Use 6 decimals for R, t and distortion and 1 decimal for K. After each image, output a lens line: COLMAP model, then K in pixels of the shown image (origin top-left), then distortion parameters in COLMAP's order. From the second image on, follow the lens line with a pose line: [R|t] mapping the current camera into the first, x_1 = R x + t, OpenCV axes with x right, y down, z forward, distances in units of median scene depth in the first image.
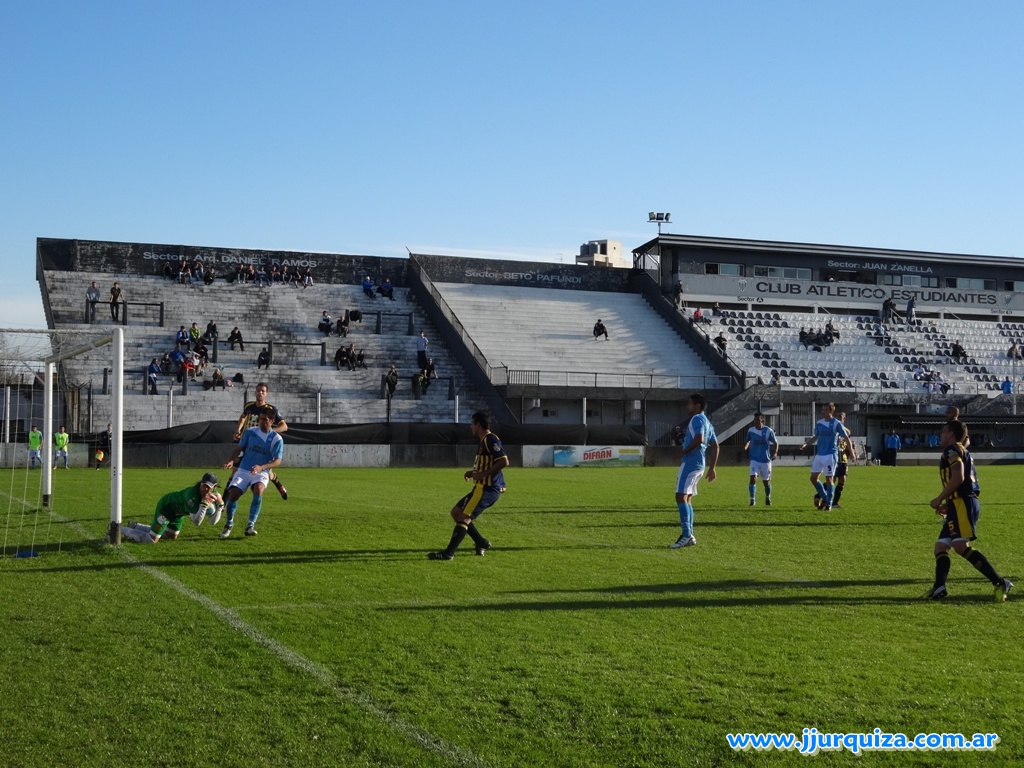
lens RADIAL K [[1352.5, 0, 514.3], [0, 1352.5, 387.7], [0, 0, 1]] dist [-0.033620, 0.000000]
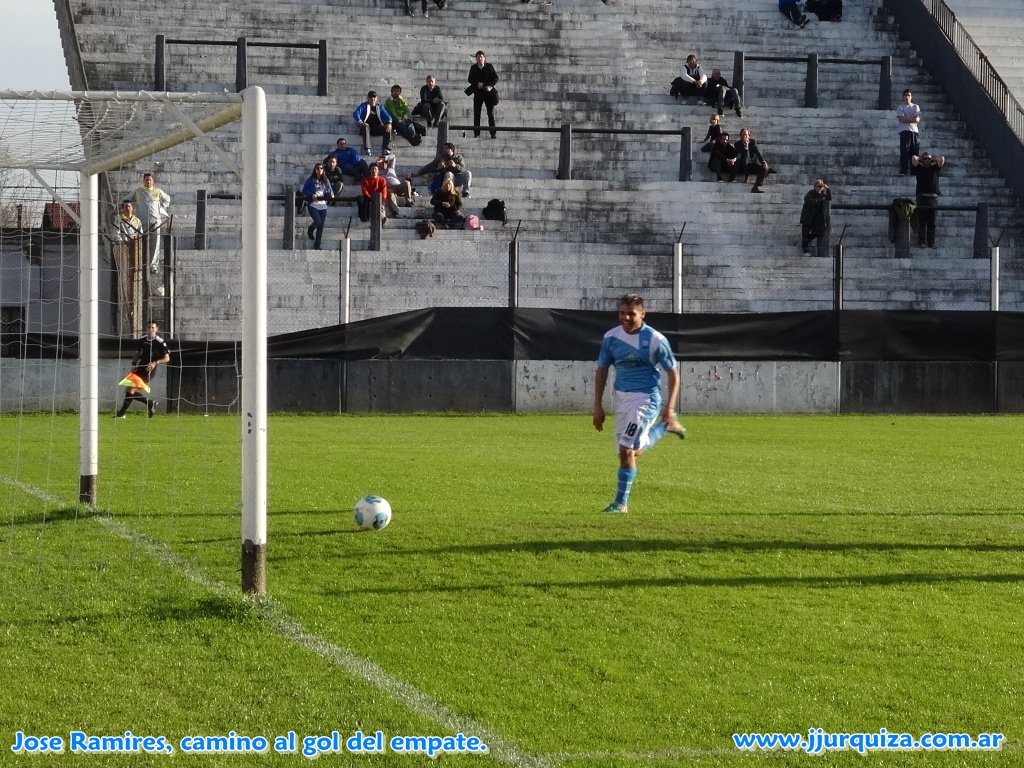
lens RADIAL K [[2607.5, 0, 510.9], [0, 2607.5, 382.8], [0, 0, 1]] dist [-0.016269, 0.000000]
pose [[0.990055, 0.001168, -0.140675, -0.079239], [0.005745, 0.998796, 0.048724, 0.007532], [0.140563, -0.049048, 0.988856, 0.157317]]
